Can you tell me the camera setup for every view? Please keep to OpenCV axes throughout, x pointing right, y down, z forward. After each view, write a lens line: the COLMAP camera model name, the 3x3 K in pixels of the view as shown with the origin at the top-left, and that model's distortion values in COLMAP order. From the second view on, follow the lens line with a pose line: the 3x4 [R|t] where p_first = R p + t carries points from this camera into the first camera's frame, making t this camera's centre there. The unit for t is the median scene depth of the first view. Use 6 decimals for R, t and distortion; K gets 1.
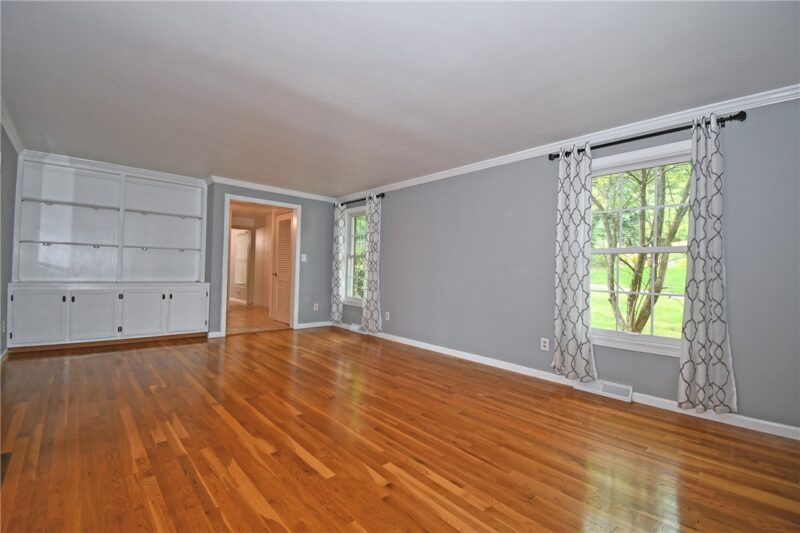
lens RADIAL K [[353.1, 0, 399.7], [0, 353.1, 274.0], [0, 0, 1]] dist [-0.002375, -0.001048]
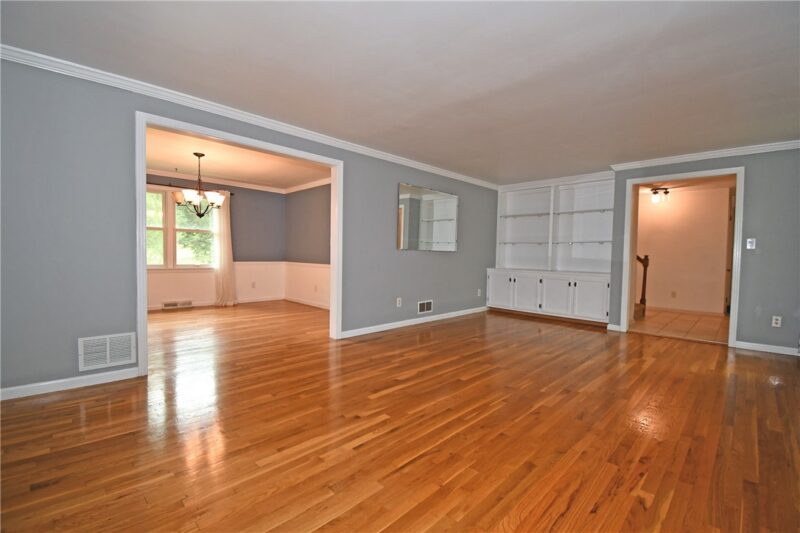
lens RADIAL K [[353.1, 0, 398.8], [0, 353.1, 265.0], [0, 0, 1]] dist [-0.002375, -0.001048]
pose [[0.039563, 0.006362, -0.999197, 0.748295], [-0.029562, 0.999549, 0.005194, 0.020546], [0.998780, 0.029332, 0.039733, 0.644816]]
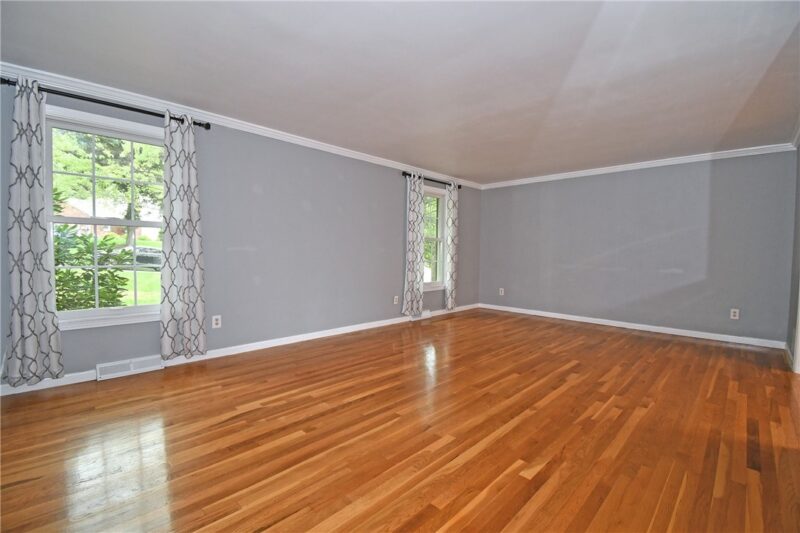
lens RADIAL K [[353.1, 0, 399.9], [0, 353.1, 259.8], [0, 0, 1]] dist [-0.002375, -0.001048]
pose [[-0.046970, -0.041065, 0.998052, -1.281122], [0.005415, 0.999129, 0.041364, -0.043365], [-0.998882, 0.007347, -0.046707, 1.274653]]
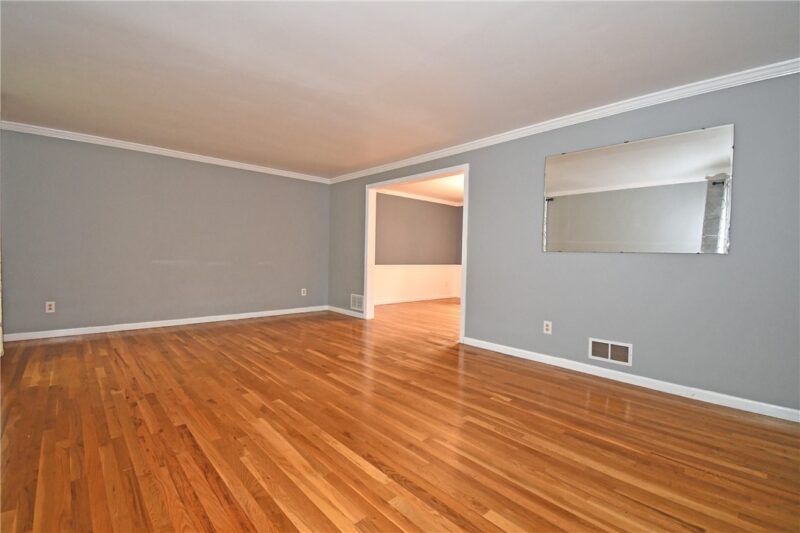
lens RADIAL K [[353.1, 0, 403.5], [0, 353.1, 264.5], [0, 0, 1]] dist [-0.002375, -0.001048]
pose [[-0.998532, -0.049888, -0.021075, -0.433018], [-0.050713, 0.997886, 0.040632, -0.029956], [0.019004, 0.041642, -0.998952, 1.912820]]
